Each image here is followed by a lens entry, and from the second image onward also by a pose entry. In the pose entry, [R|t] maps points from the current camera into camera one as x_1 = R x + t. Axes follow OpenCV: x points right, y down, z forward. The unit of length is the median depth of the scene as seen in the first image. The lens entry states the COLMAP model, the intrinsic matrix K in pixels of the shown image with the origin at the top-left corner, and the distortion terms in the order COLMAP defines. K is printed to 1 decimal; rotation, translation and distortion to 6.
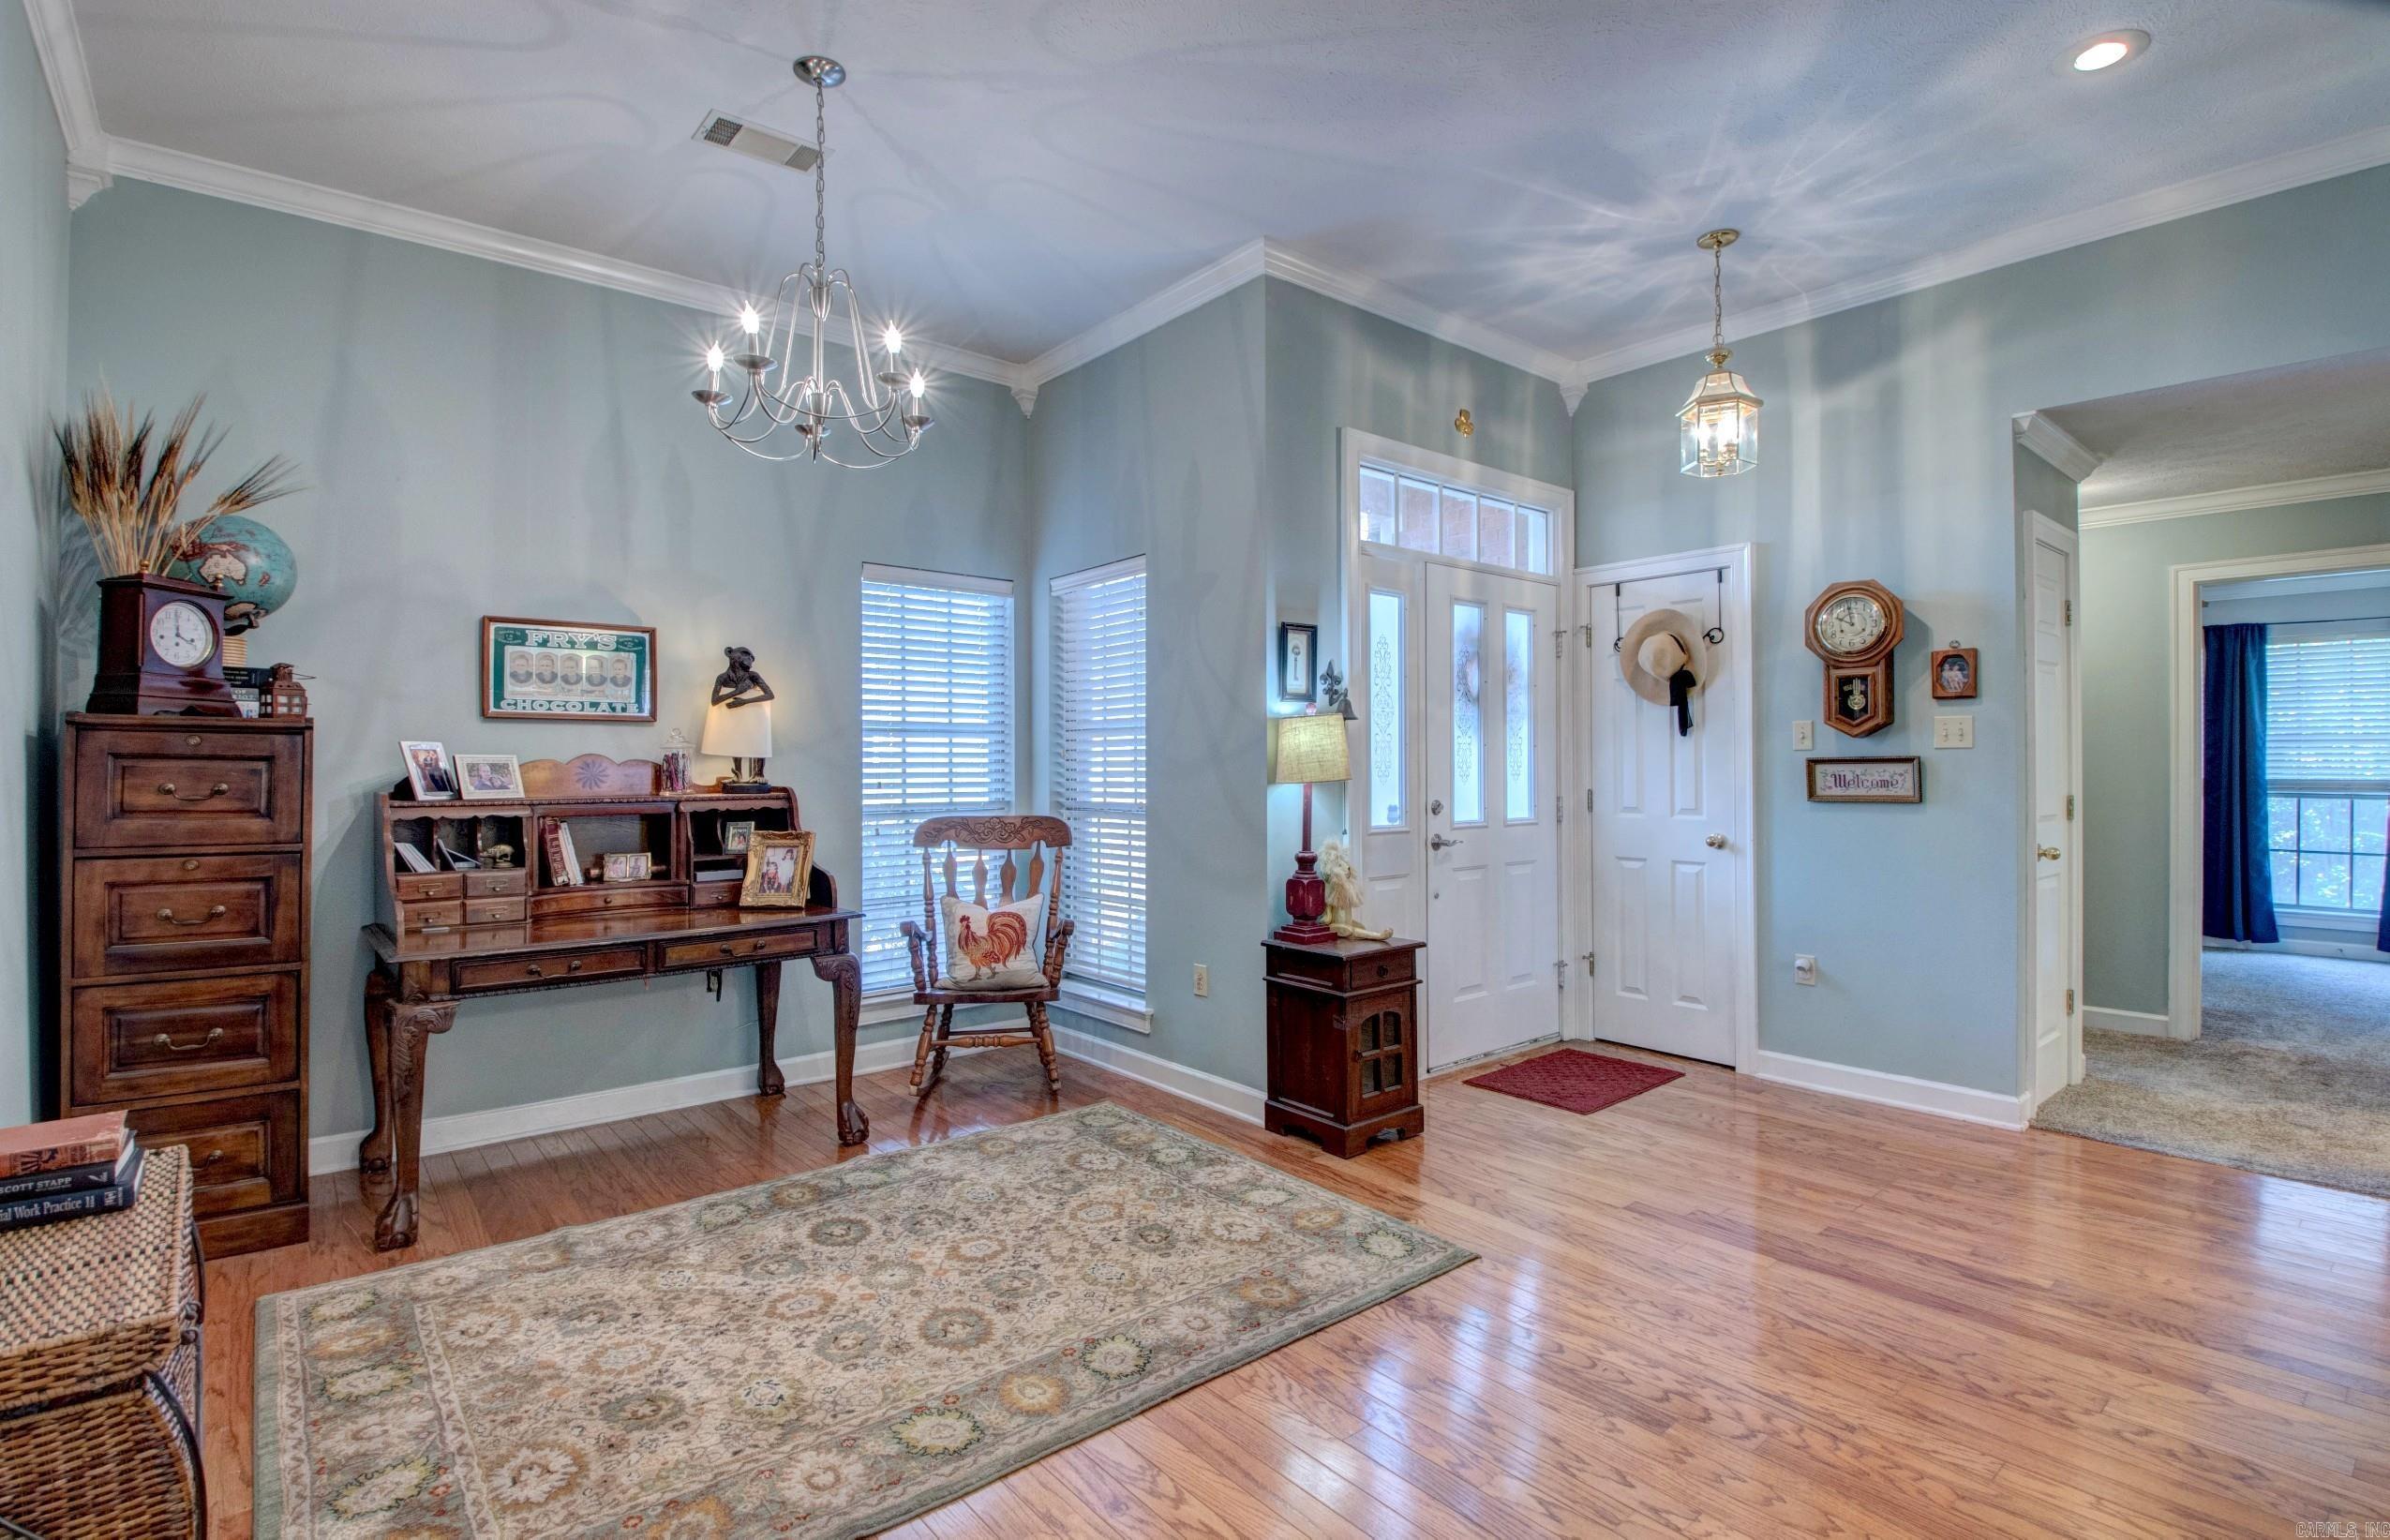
lens RADIAL K [[1135.0, 0, 1188.0], [0, 1135.0, 764.9], [0, 0, 1]] dist [0.013769, -0.027021]
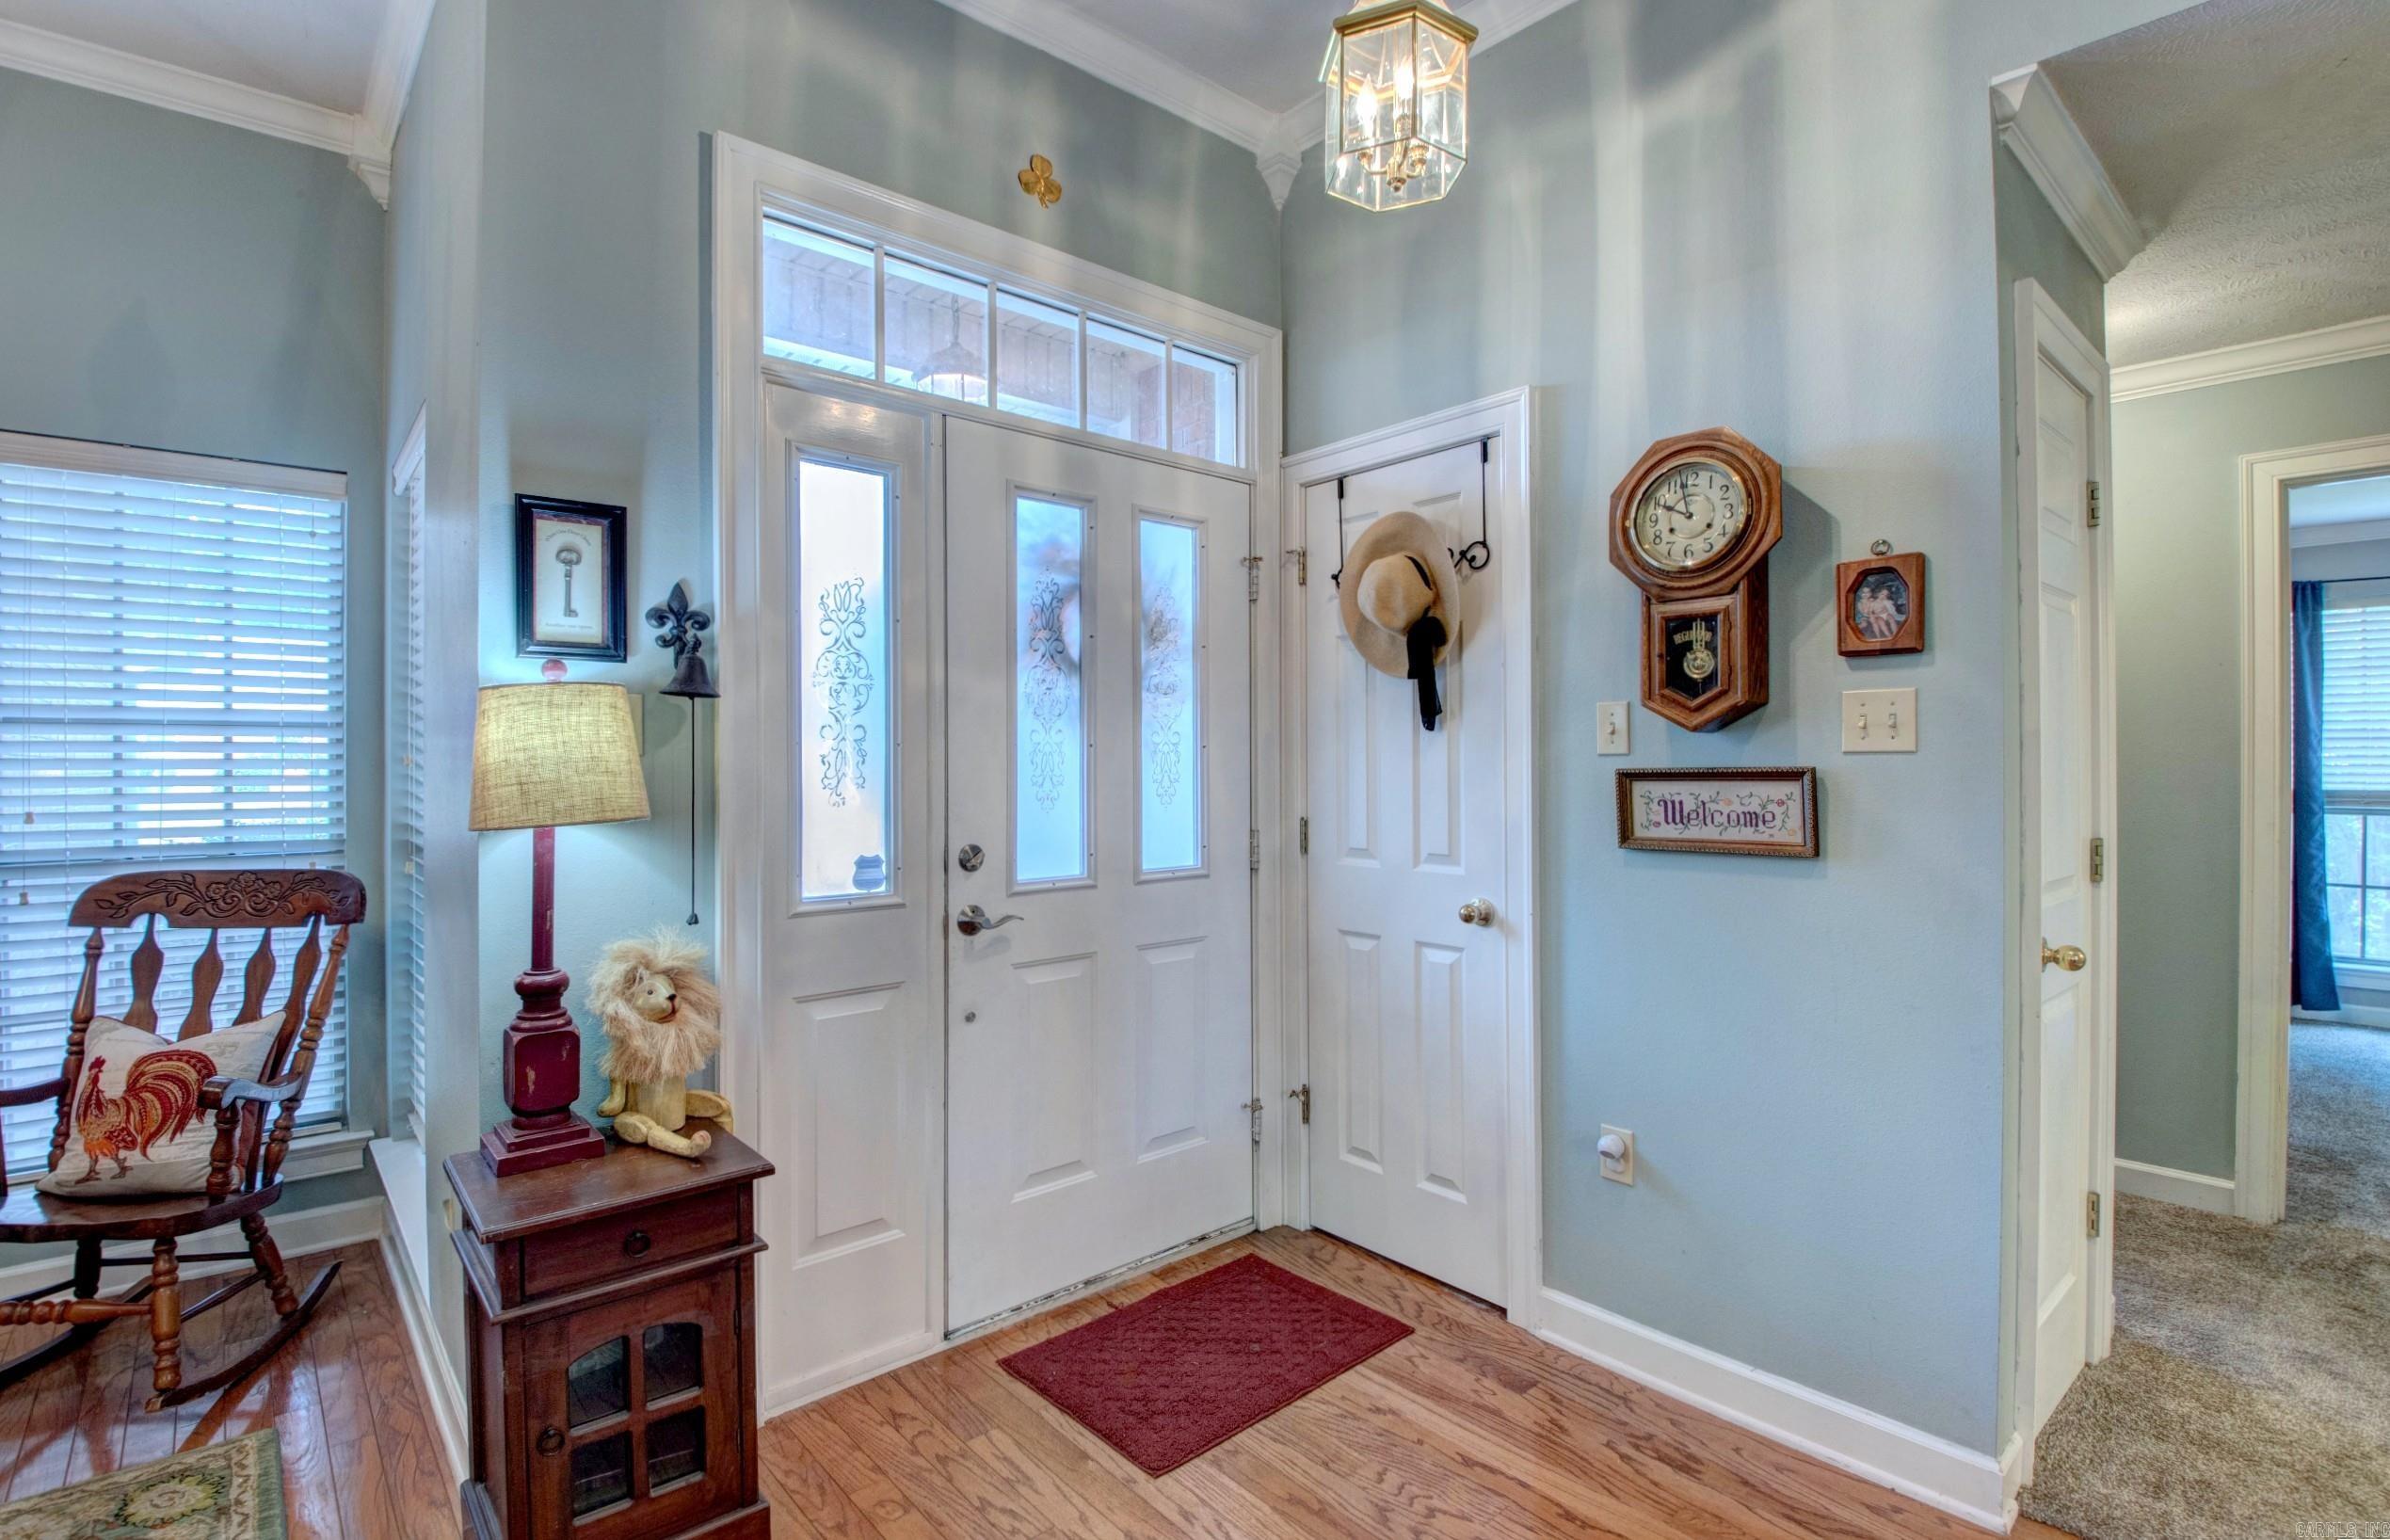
lens RADIAL K [[1122.4, 0, 1195.0], [0, 1122.4, 770.0], [0, 0, 1]] dist [0.014401, -0.025831]
pose [[0.999851, -0.001712, 0.017187, 0.320143], [0.001611, 0.999982, 0.005855, -0.008942], [-0.017197, -0.005826, 0.999835, 0.446819]]
